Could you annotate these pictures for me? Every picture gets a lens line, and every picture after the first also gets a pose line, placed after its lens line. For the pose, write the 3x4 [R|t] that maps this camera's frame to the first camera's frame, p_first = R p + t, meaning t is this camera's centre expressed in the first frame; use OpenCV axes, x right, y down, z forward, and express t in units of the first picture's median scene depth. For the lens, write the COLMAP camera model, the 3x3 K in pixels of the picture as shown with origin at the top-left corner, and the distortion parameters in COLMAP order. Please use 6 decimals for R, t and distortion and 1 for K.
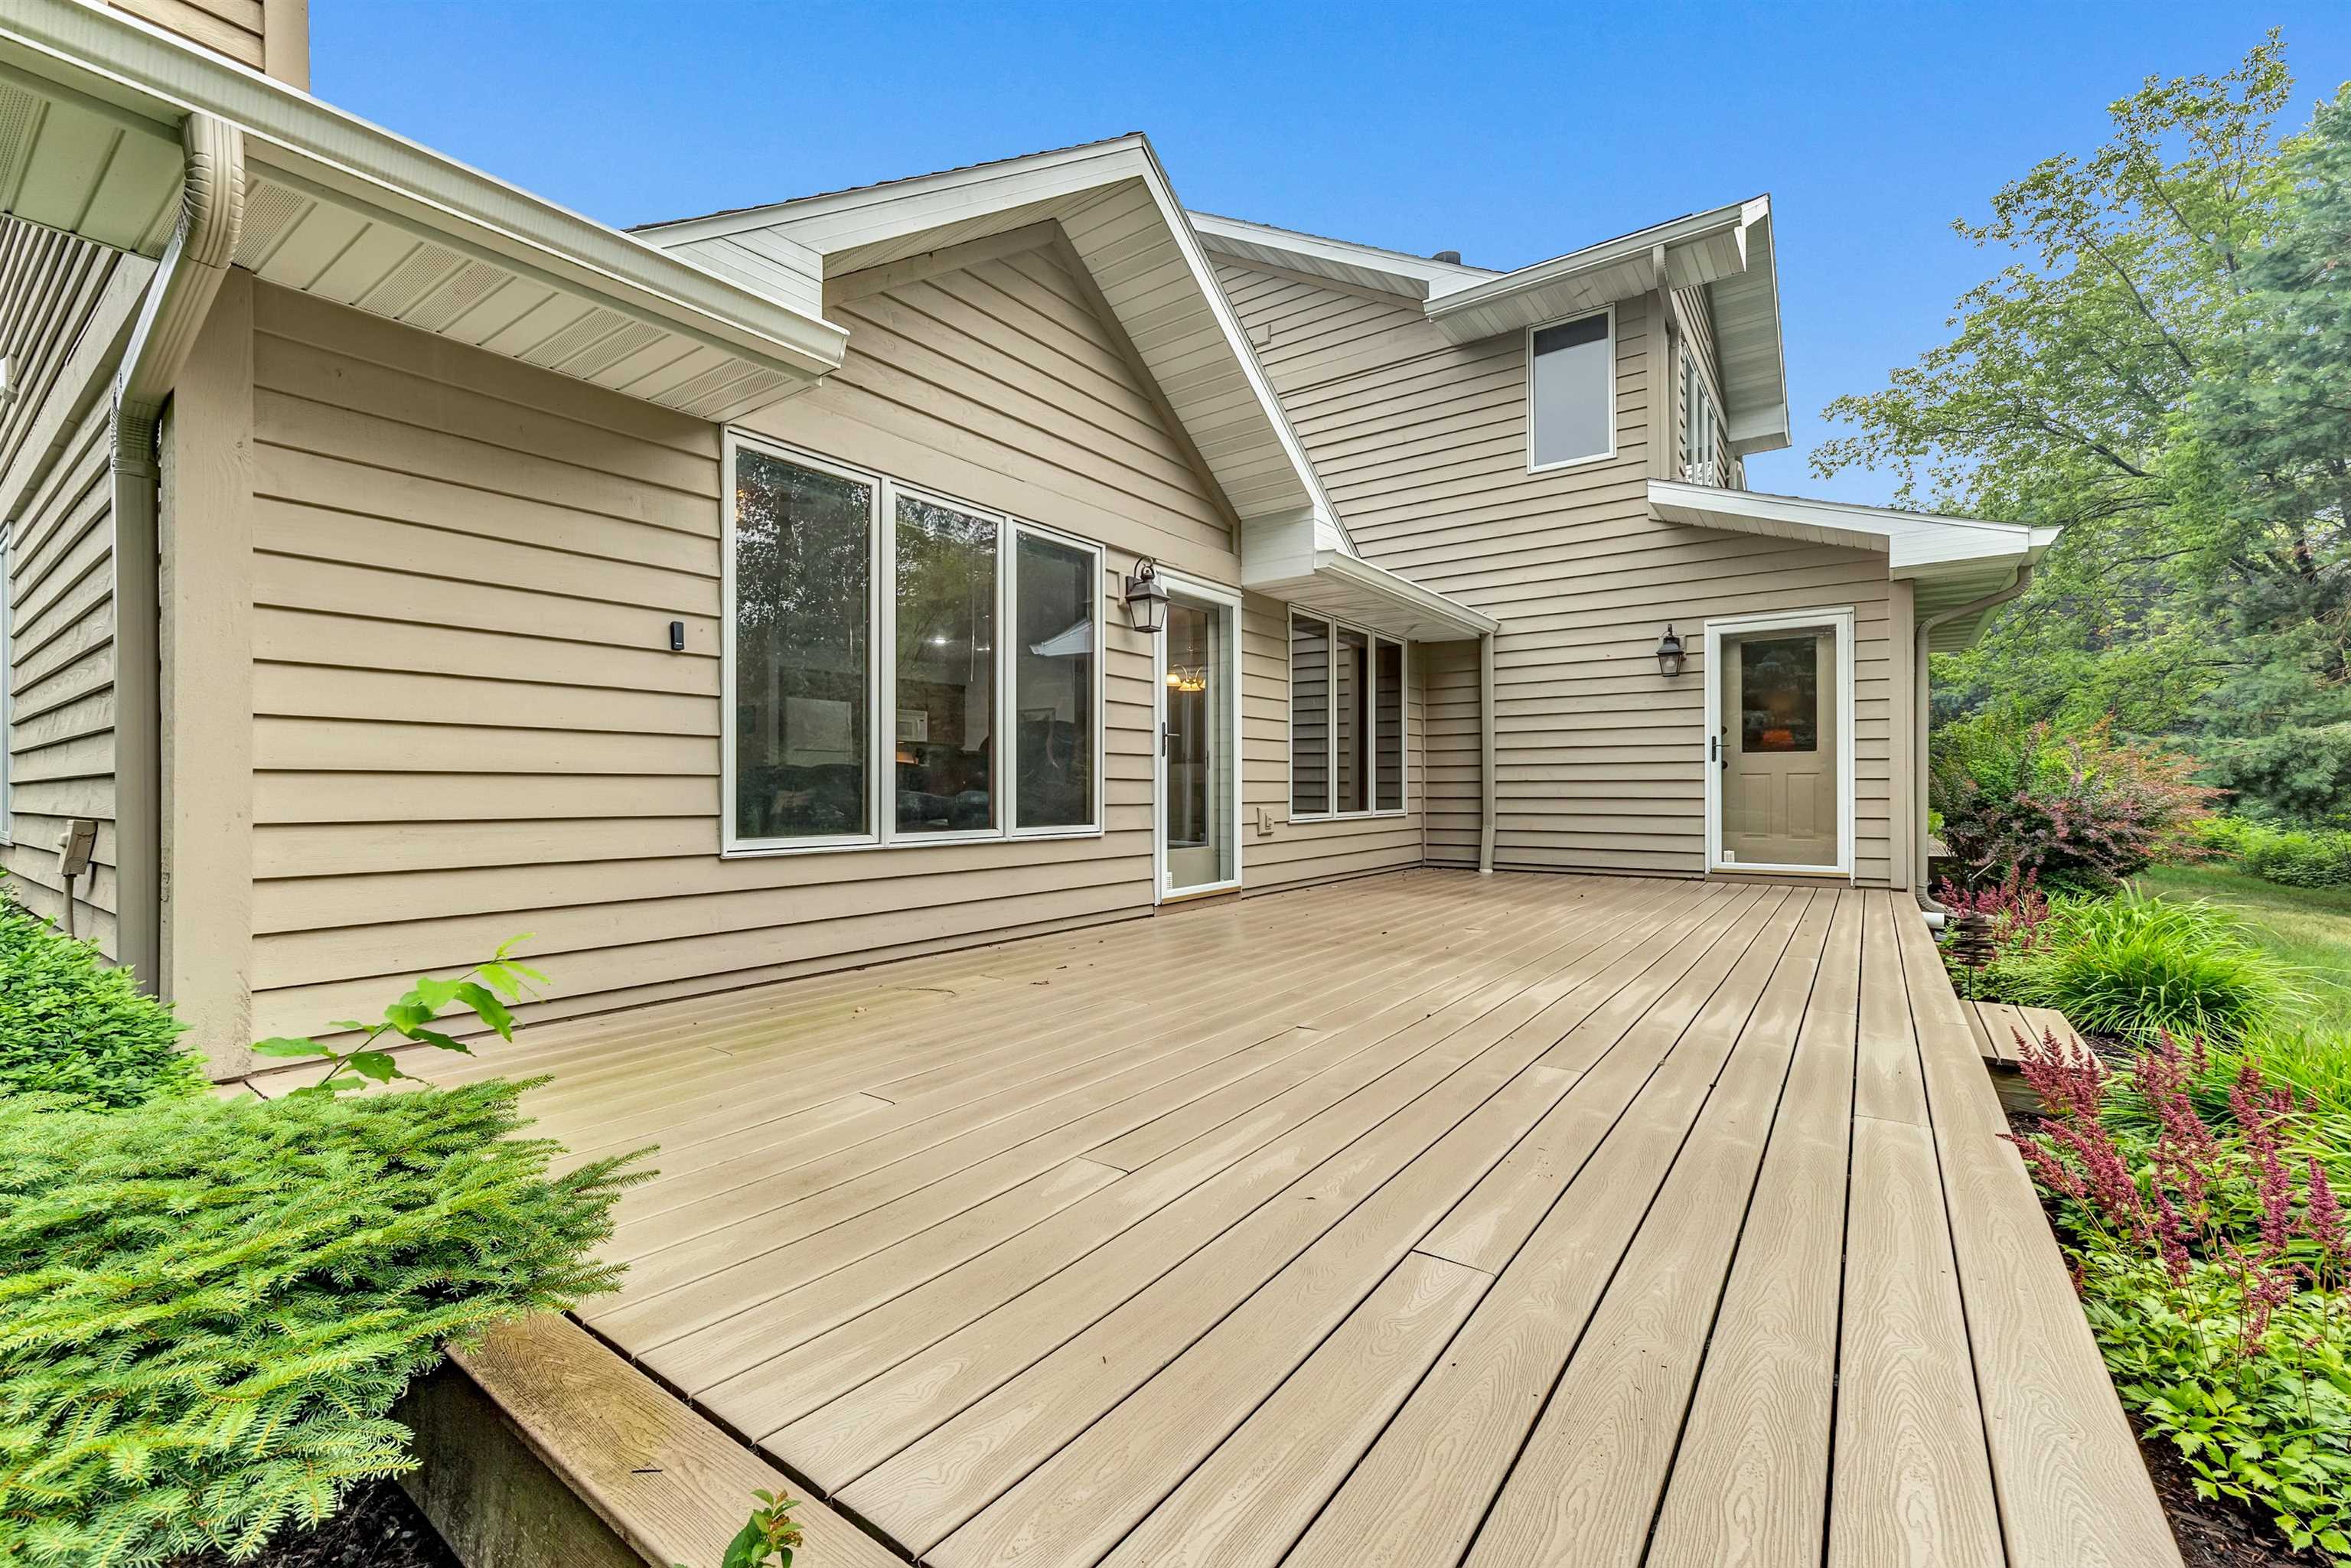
lens RADIAL K [[974.9, 0, 1175.5], [0, 974.9, 784.0], [0, 0, 1]] dist [-0.001637, -0.000112]
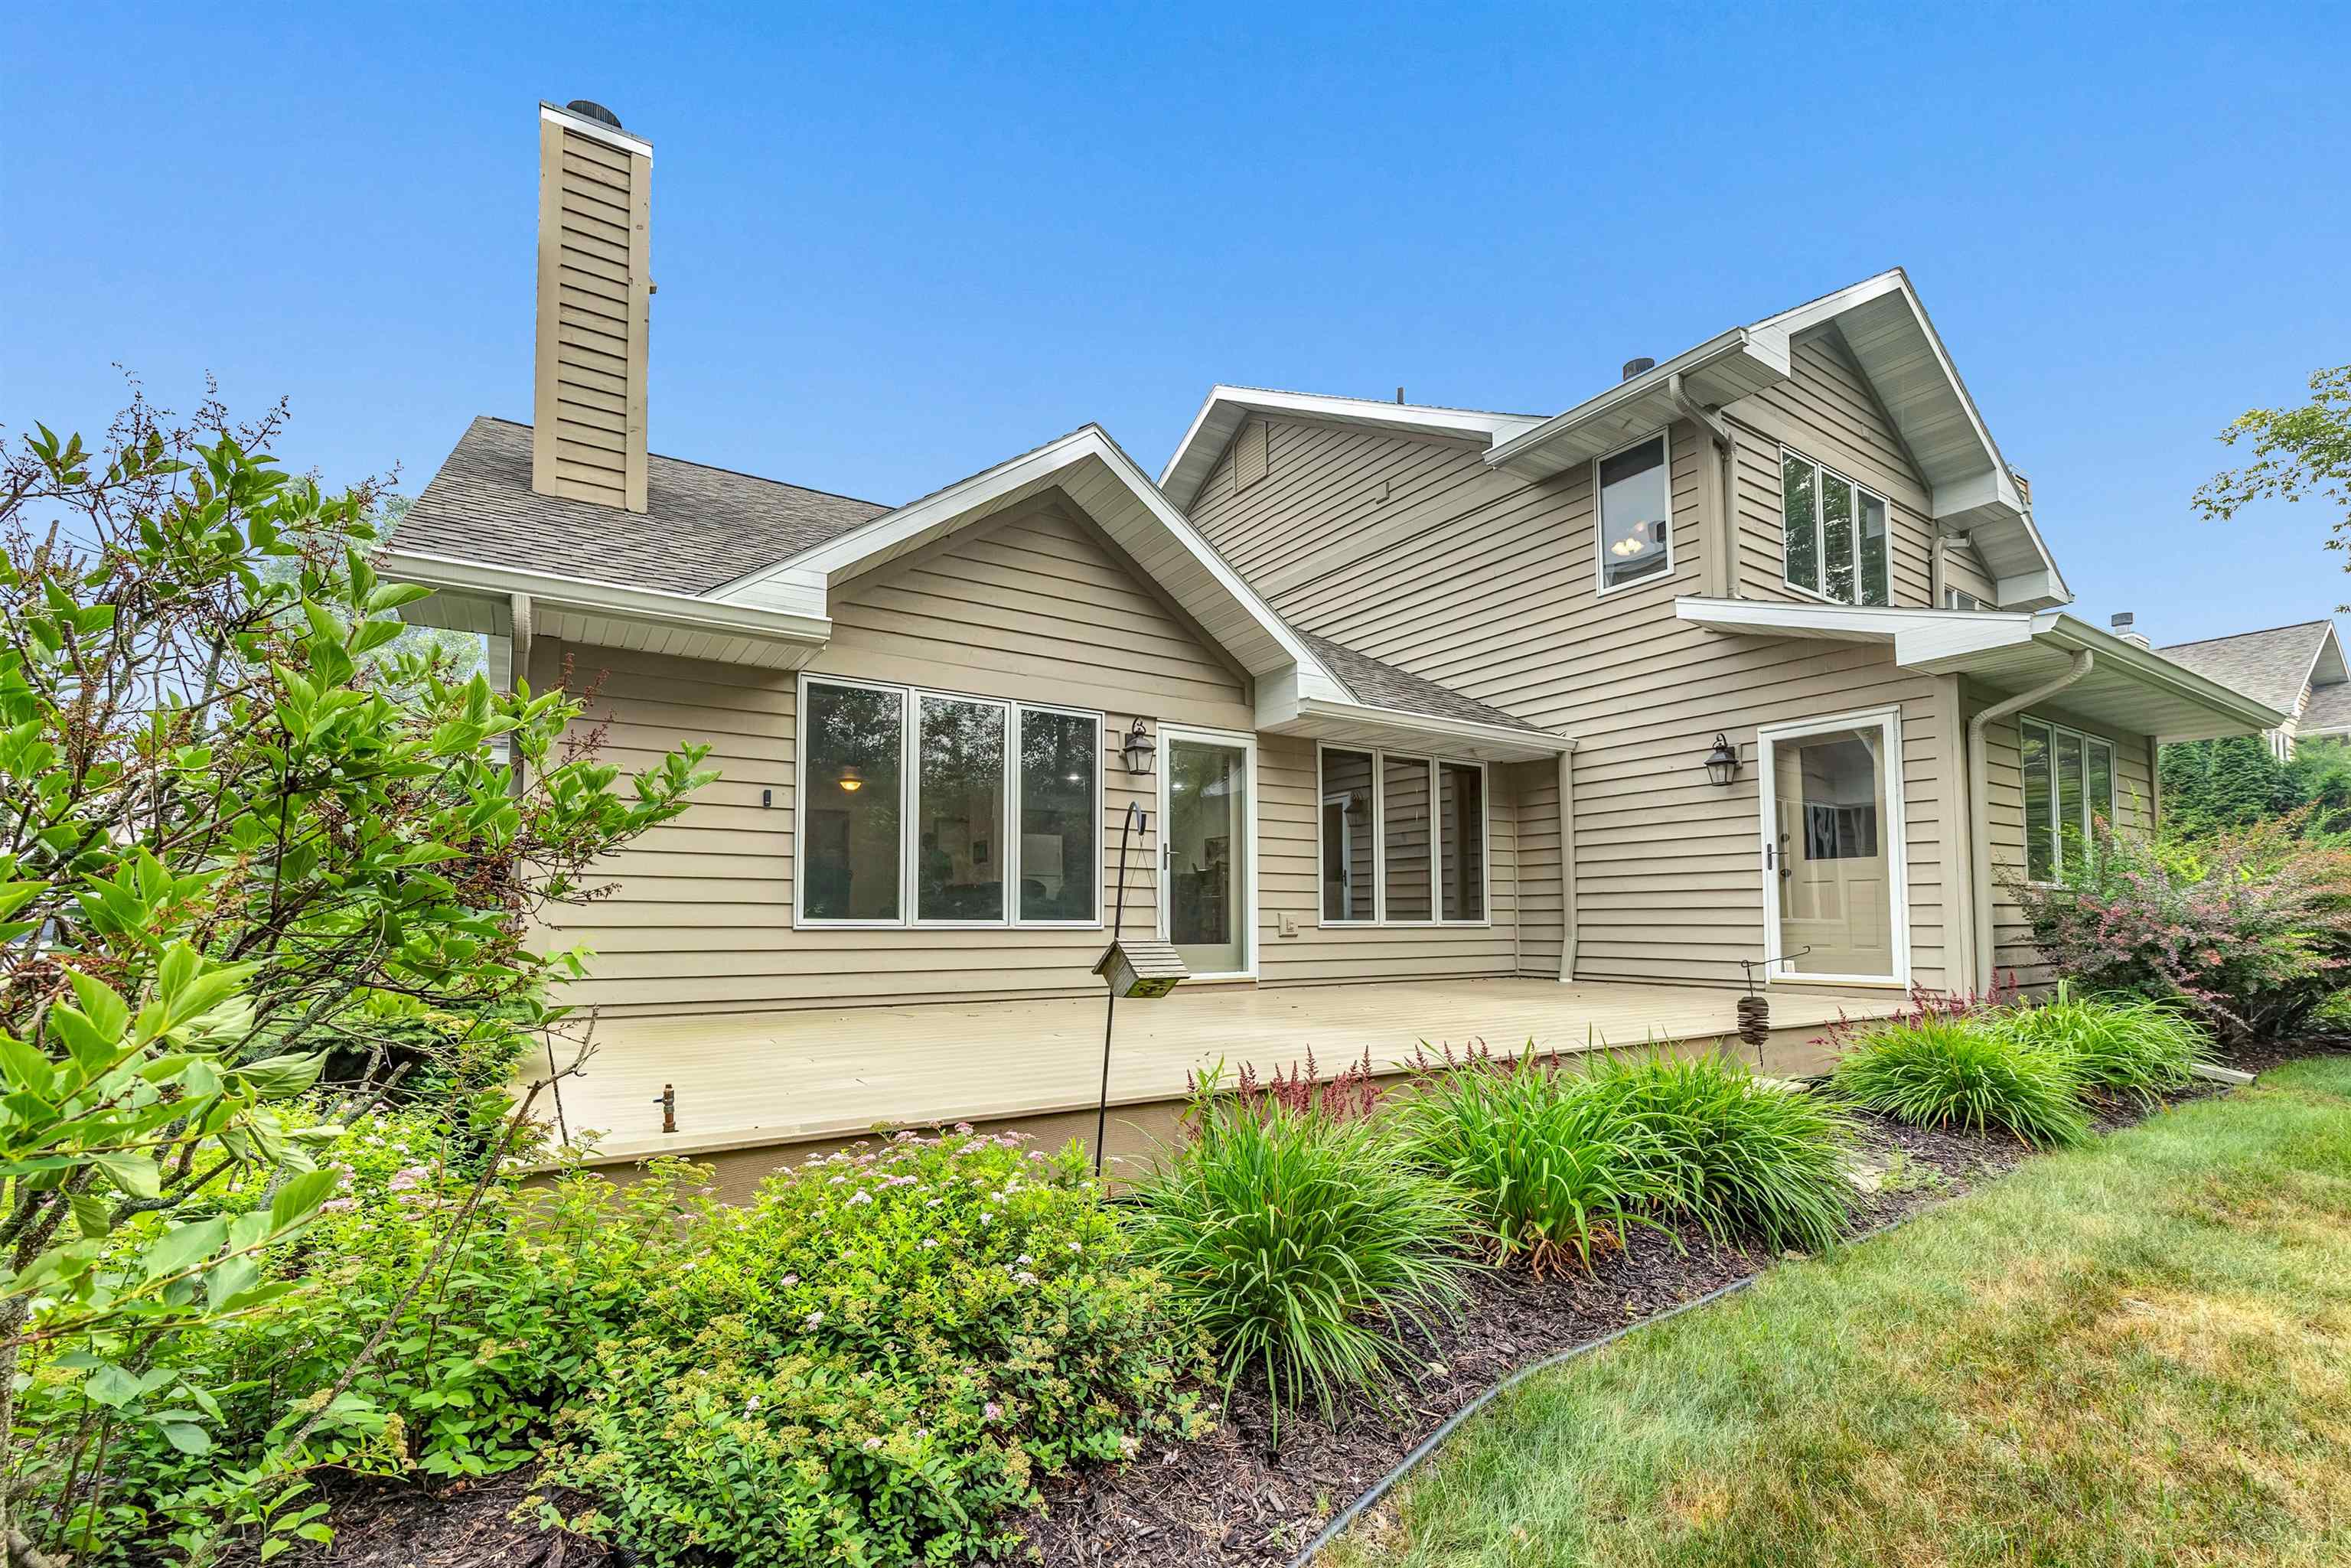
lens RADIAL K [[1010.8, 0, 1163.0], [0, 1010.8, 874.8], [0, 0, 1]] dist [0.000714, 0.000097]
pose [[0.928621, -0.014432, -0.370748, 0.379338], [-0.001269, 0.999114, -0.042070, 0.027197], [0.371027, 0.039537, 0.927780, -0.184930]]
